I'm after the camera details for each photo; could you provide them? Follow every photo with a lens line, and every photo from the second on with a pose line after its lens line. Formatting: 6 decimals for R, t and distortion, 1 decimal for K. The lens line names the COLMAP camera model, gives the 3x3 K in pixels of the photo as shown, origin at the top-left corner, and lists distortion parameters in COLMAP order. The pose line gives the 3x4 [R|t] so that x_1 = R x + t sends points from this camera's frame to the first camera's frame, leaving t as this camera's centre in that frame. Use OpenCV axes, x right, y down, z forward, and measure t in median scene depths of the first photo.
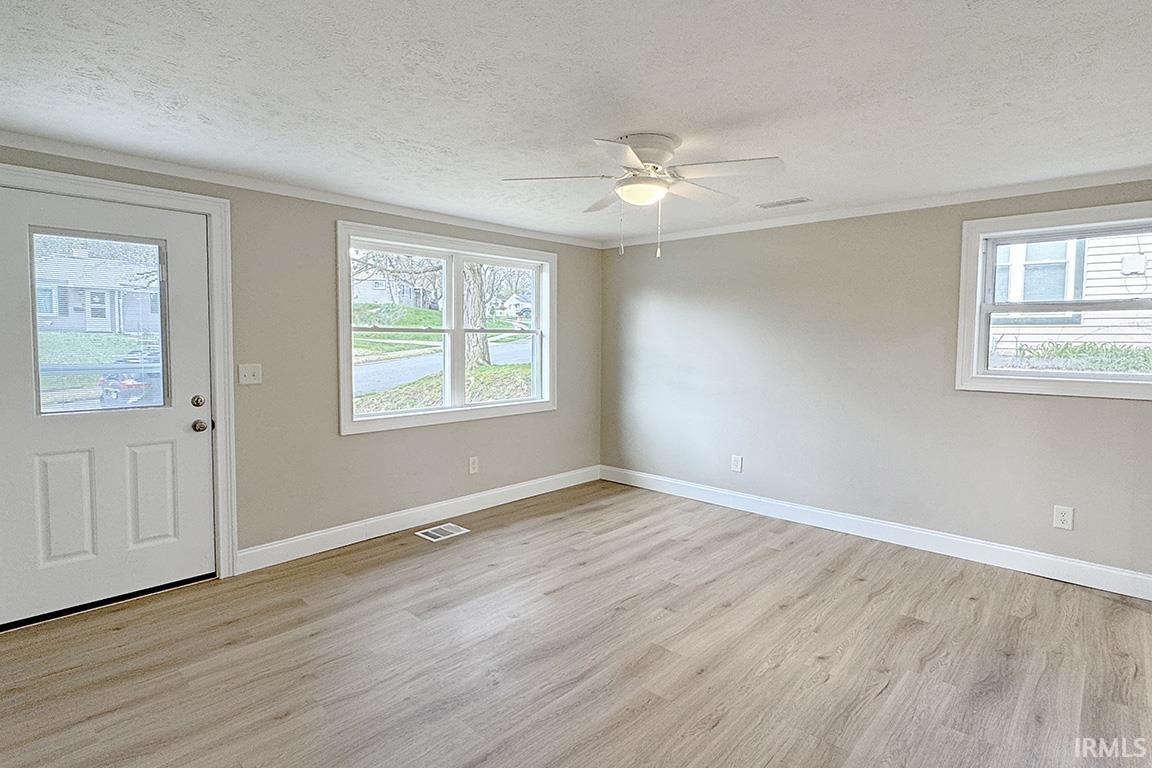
lens RADIAL K [[585.1, 0, 577.0], [0, 585.1, 371.2], [0, 0, 1]] dist [-0.000801, -0.000344]
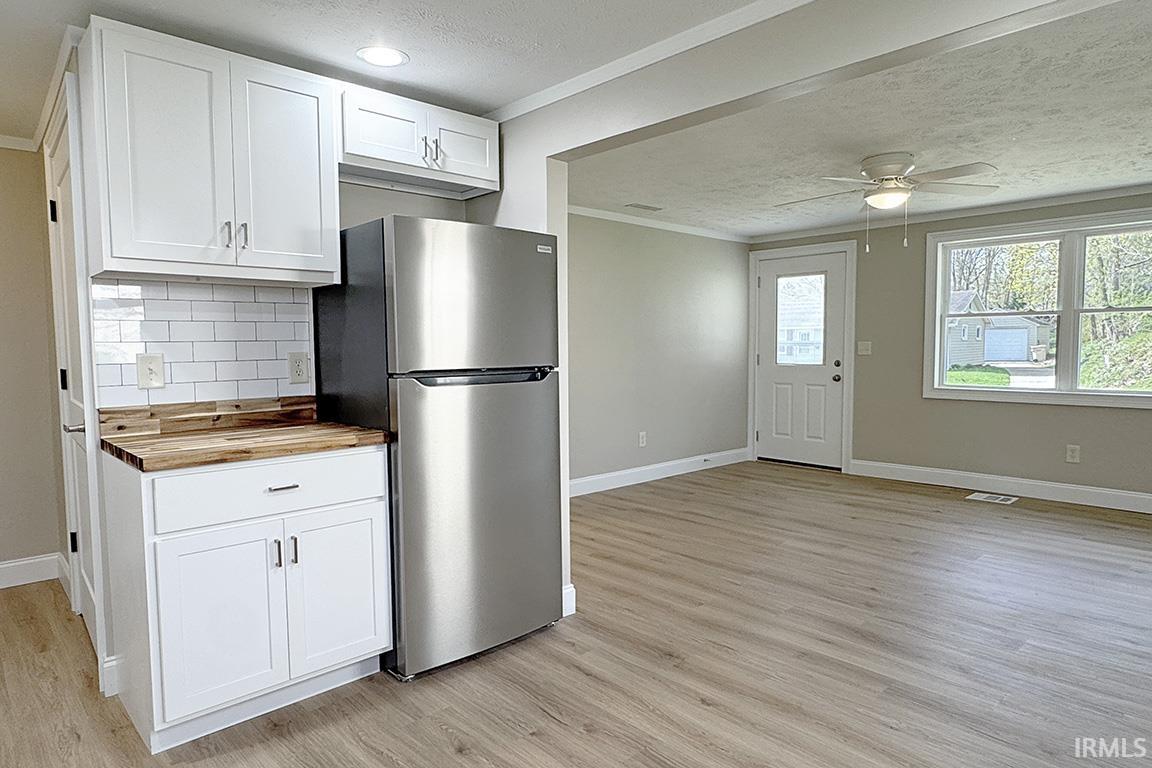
lens RADIAL K [[697.5, 0, 576.0], [0, 697.5, 384.0], [0, 0, 1]] dist [-0.002593, 0.000121]
pose [[-0.073127, 0.052959, -0.995916, 1.413557], [-0.047071, 0.997293, 0.056489, 0.032632], [0.996211, 0.051009, -0.070436, 0.391963]]
